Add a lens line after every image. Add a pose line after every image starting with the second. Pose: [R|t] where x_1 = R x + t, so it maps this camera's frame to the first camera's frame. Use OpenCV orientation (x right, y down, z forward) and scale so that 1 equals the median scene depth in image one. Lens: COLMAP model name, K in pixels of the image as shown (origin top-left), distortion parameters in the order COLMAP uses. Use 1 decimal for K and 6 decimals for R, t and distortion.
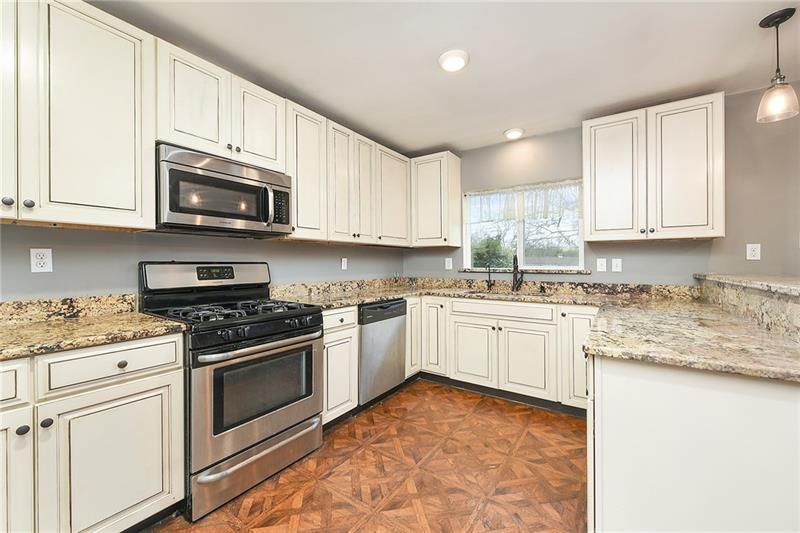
lens RADIAL K [[314.0, 0, 410.4], [0, 314.0, 264.1], [0, 0, 1]] dist [-0.000200, 0.000327]
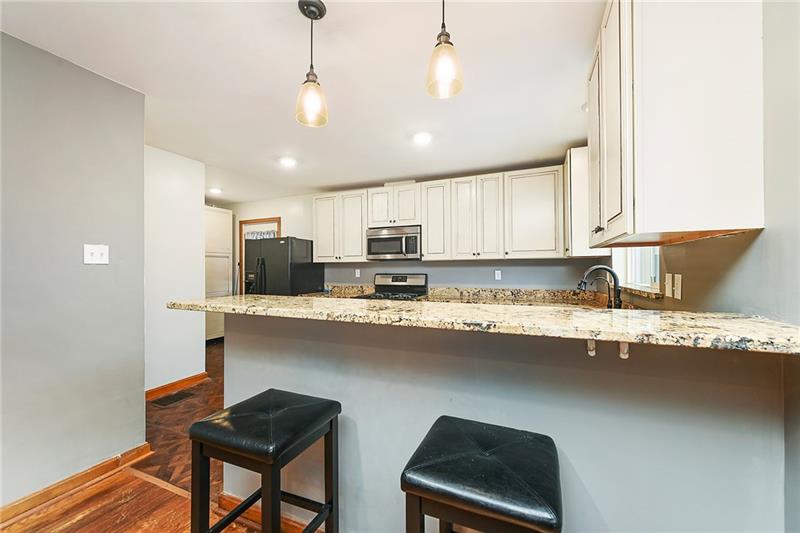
lens RADIAL K [[314.0, 0, 405.7], [0, 314.0, 269.1], [0, 0, 1]] dist [-0.000200, 0.000327]
pose [[0.202704, -0.001908, -0.979238, 1.492778], [0.000913, 0.999998, -0.001760, -0.035785], [0.979240, -0.000537, 0.202705, 0.623791]]
